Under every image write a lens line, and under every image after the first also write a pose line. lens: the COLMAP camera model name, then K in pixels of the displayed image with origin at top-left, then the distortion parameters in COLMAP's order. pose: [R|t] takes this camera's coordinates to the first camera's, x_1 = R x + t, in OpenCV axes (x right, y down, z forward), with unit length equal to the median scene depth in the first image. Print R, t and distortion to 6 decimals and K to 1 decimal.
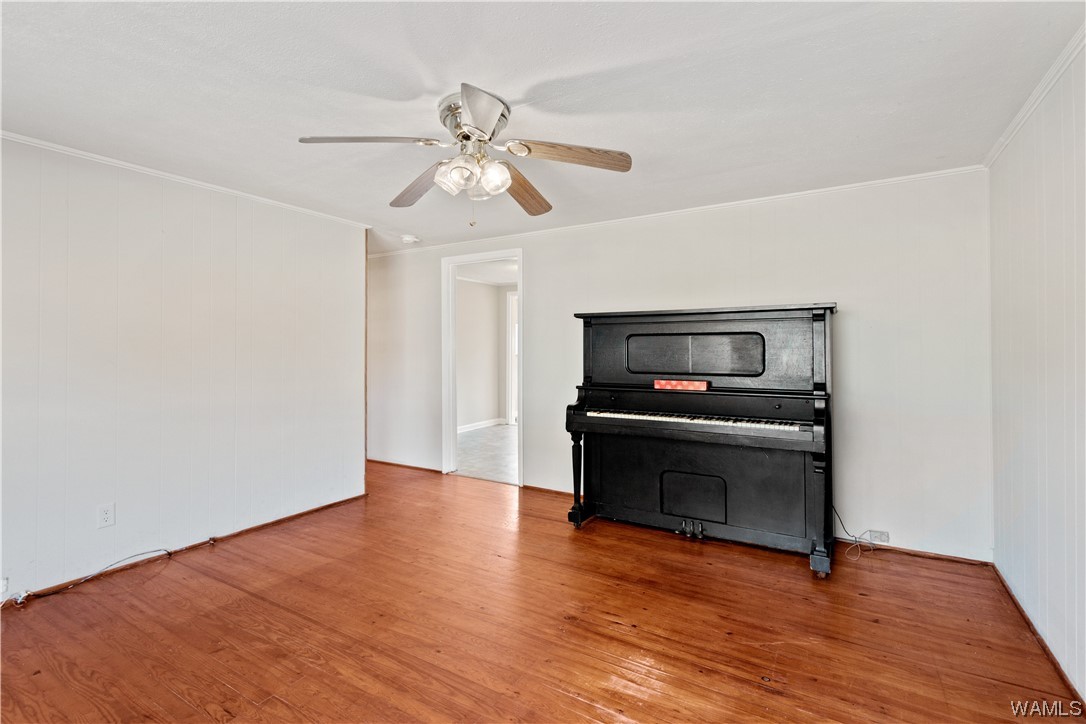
lens RADIAL K [[496.0, 0, 547.0], [0, 496.0, 351.6], [0, 0, 1]] dist [0.001859, -0.000183]
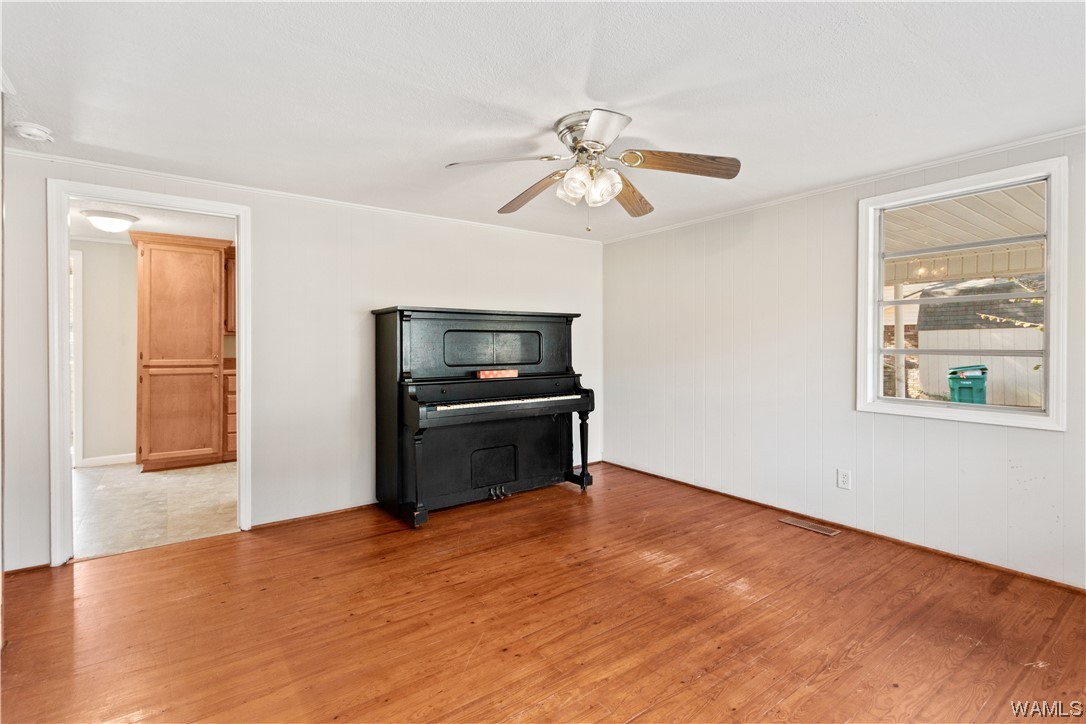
lens RADIAL K [[496.0, 0, 546.5], [0, 496.0, 356.3], [0, 0, 1]] dist [0.001859, -0.000183]
pose [[0.399937, -0.025887, 0.916177, -0.803276], [0.006184, 0.999655, 0.025546, -0.005158], [-0.916522, -0.004551, 0.399959, 0.431719]]
